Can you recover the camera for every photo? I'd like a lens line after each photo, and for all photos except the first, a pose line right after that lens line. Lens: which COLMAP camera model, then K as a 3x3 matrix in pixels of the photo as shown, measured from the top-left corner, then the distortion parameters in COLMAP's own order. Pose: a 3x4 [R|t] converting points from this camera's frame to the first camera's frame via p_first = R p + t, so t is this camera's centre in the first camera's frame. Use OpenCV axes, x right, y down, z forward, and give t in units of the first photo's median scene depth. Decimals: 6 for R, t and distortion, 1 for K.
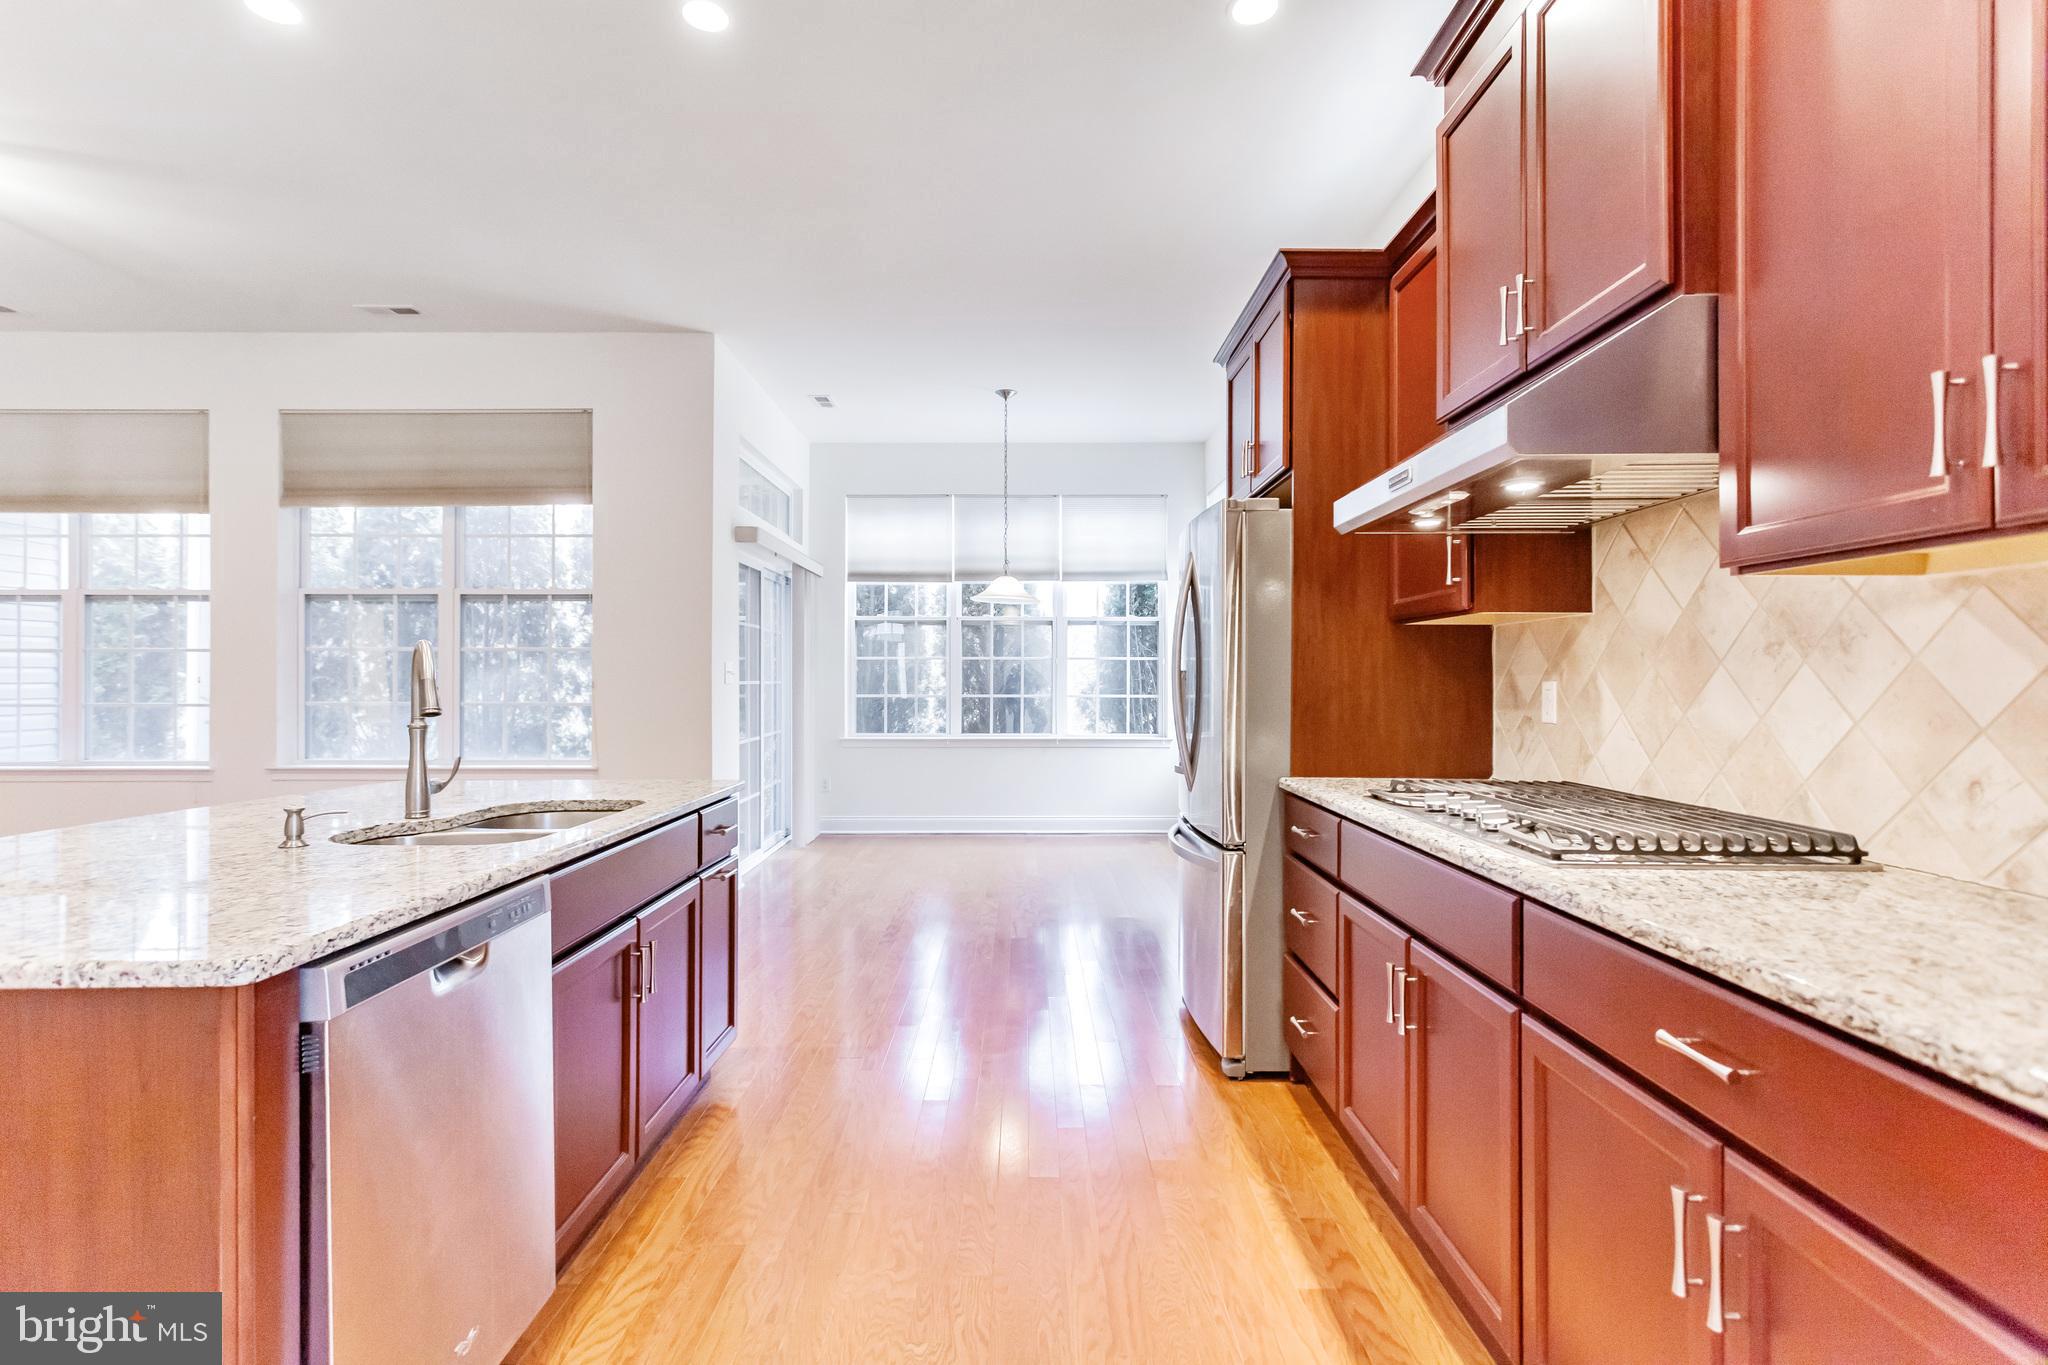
lens RADIAL K [[995.6, 0, 1016.1], [0, 995.6, 658.4], [0, 0, 1]] dist [-0.000271, 0.000234]
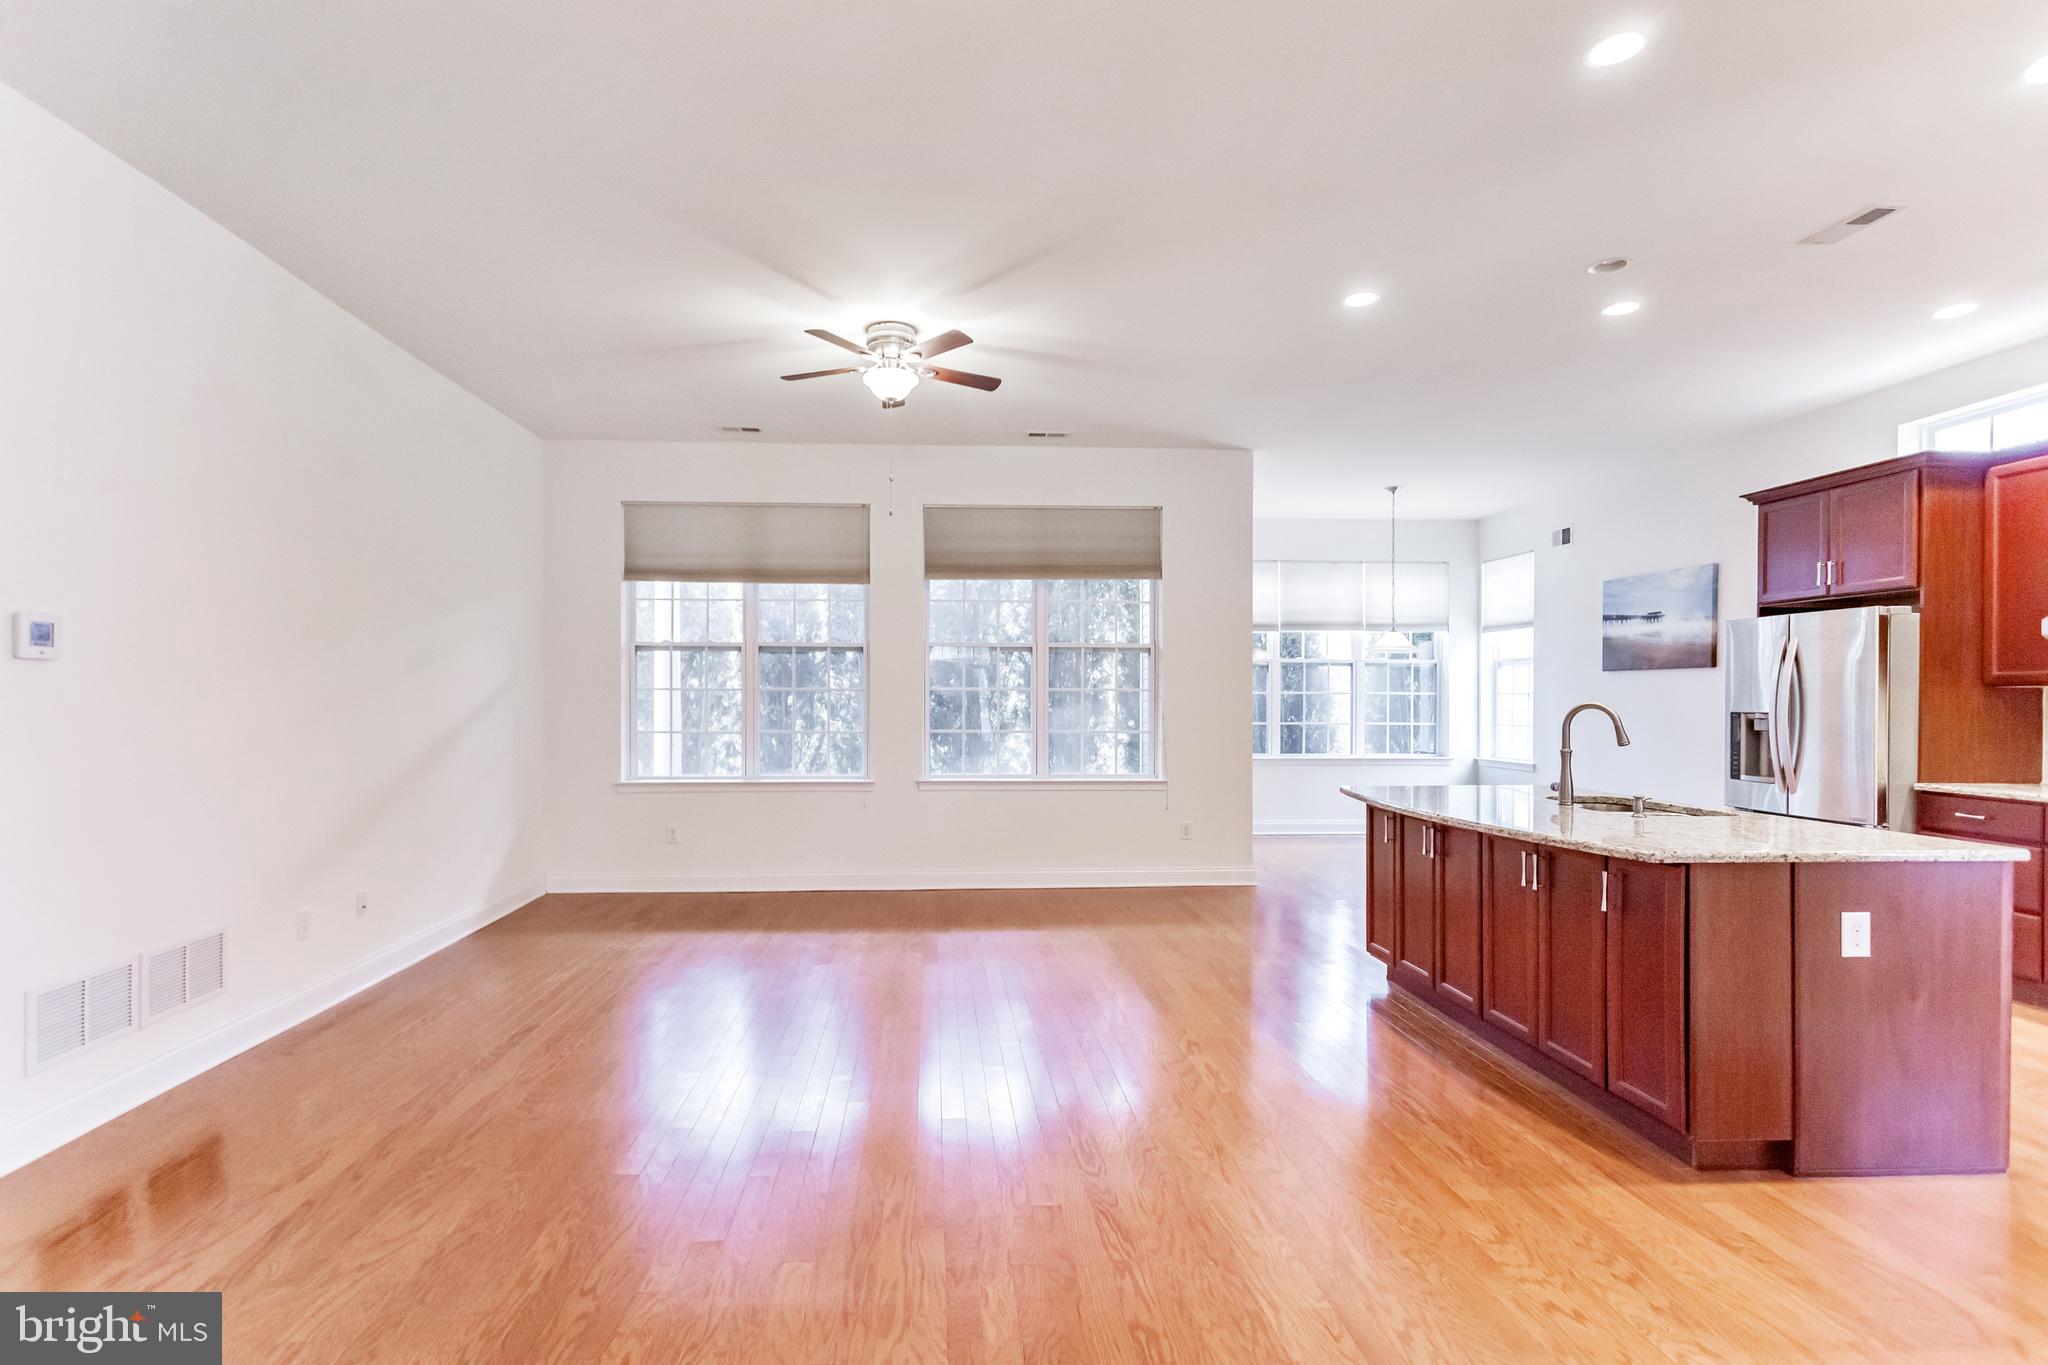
lens RADIAL K [[986.3, 0, 990.0], [0, 986.3, 700.3], [0, 0, 1]] dist [0.000266, 0.000177]
pose [[0.997689, -0.002110, 0.067916, -0.500271], [0.001026, 0.999872, 0.015979, -0.011210], [-0.067941, -0.015872, 0.997563, -0.194532]]
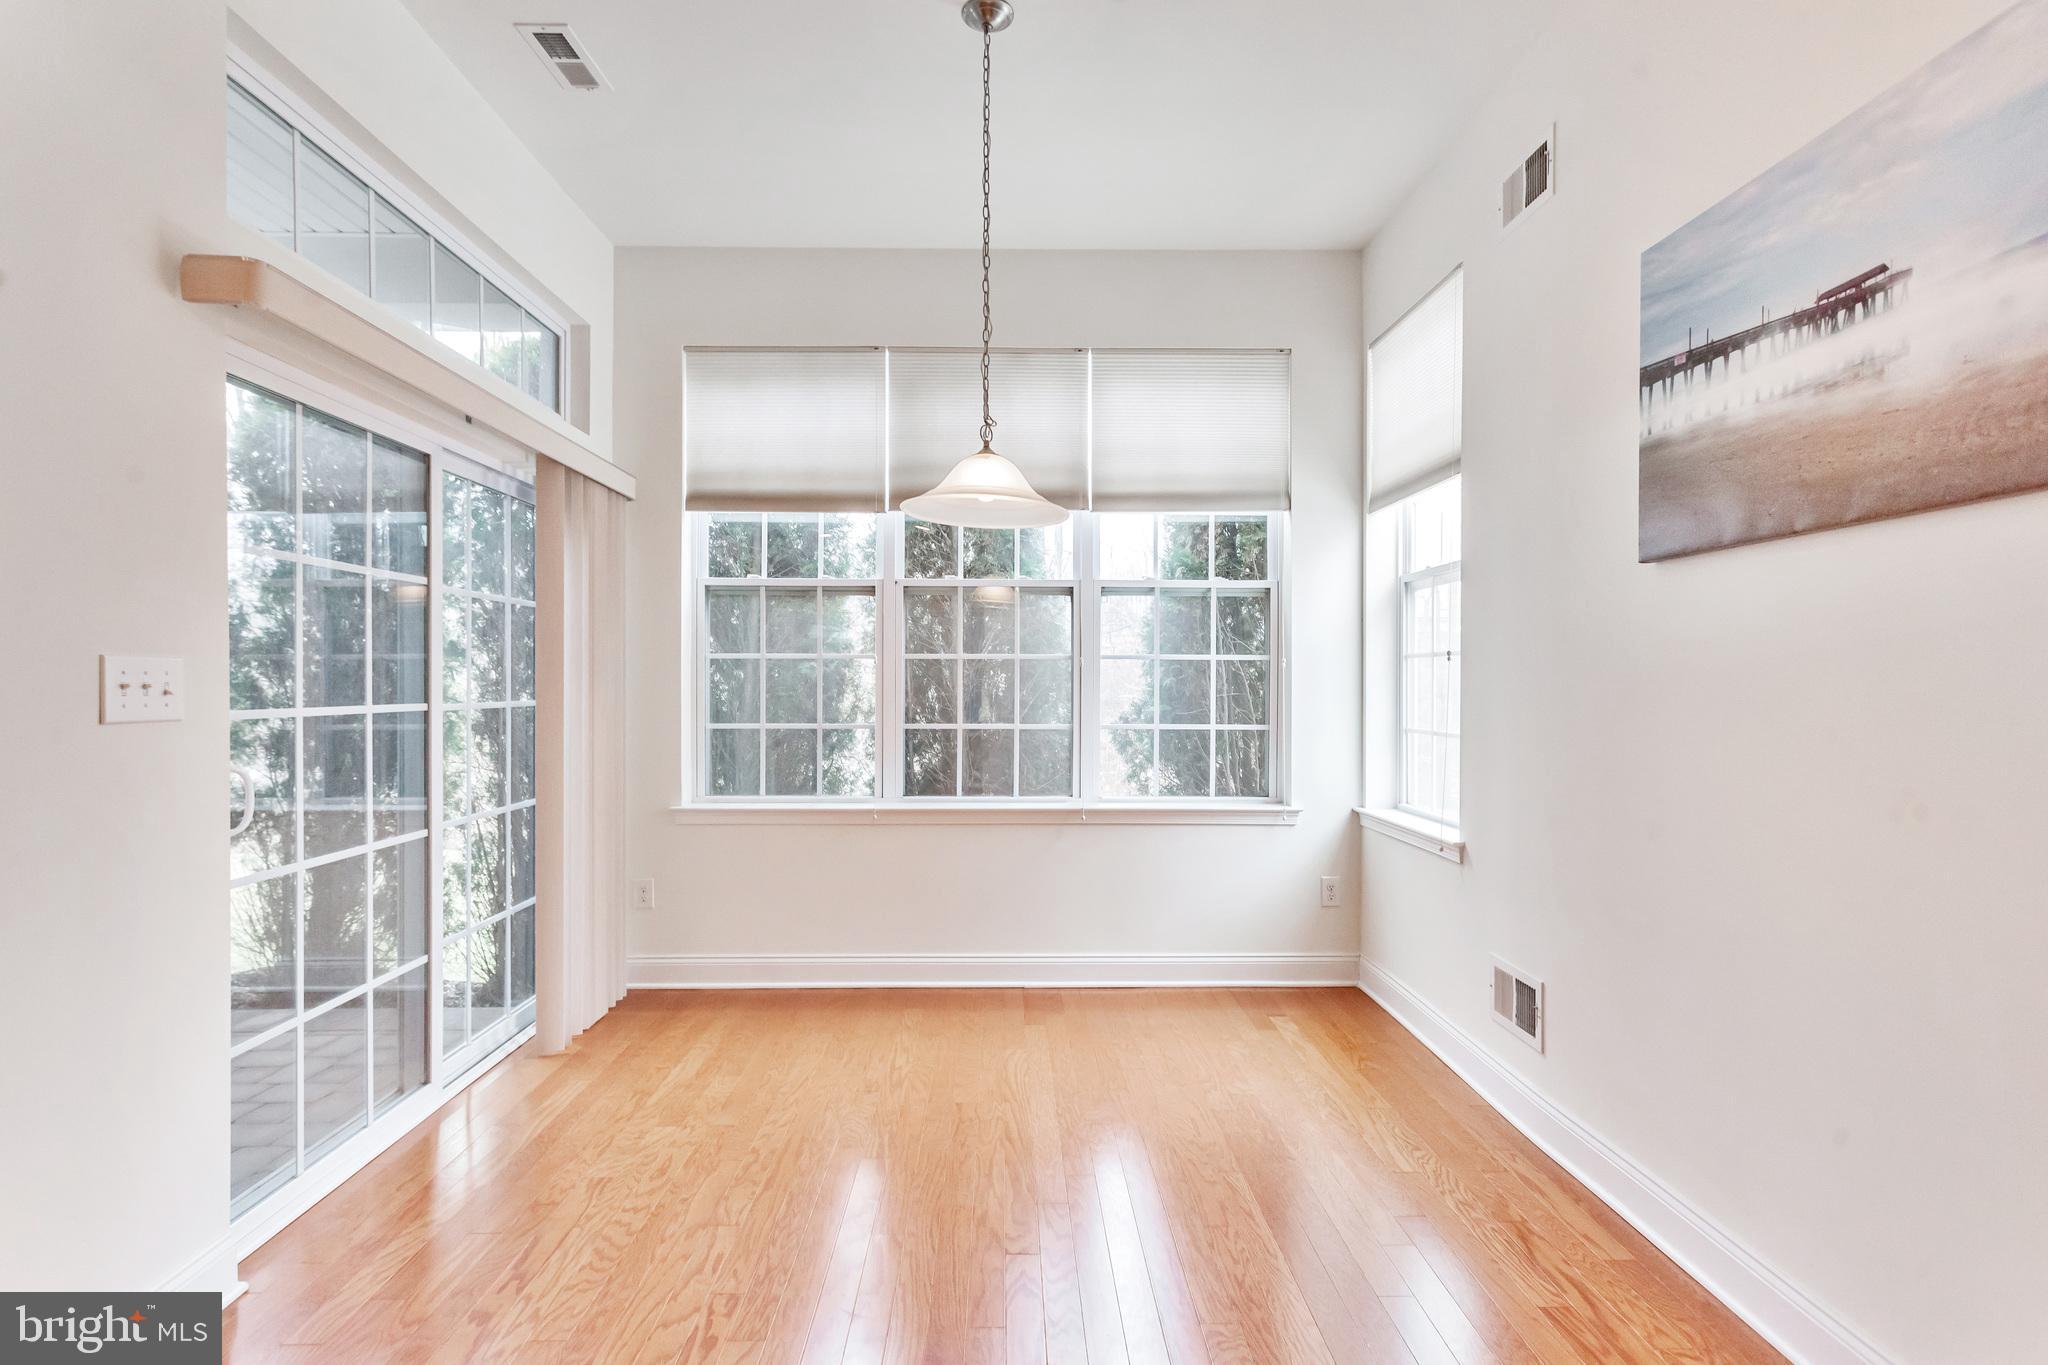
lens RADIAL K [[978.0, 0, 1010.3], [0, 978.0, 675.0], [0, 0, 1]] dist [0.008532, 0.000833]
pose [[0.999935, 0.000471, 0.011356, -0.003475], [-0.000564, 0.999967, 0.008148, 0.005743], [-0.011352, -0.008154, 0.999902, 0.471367]]
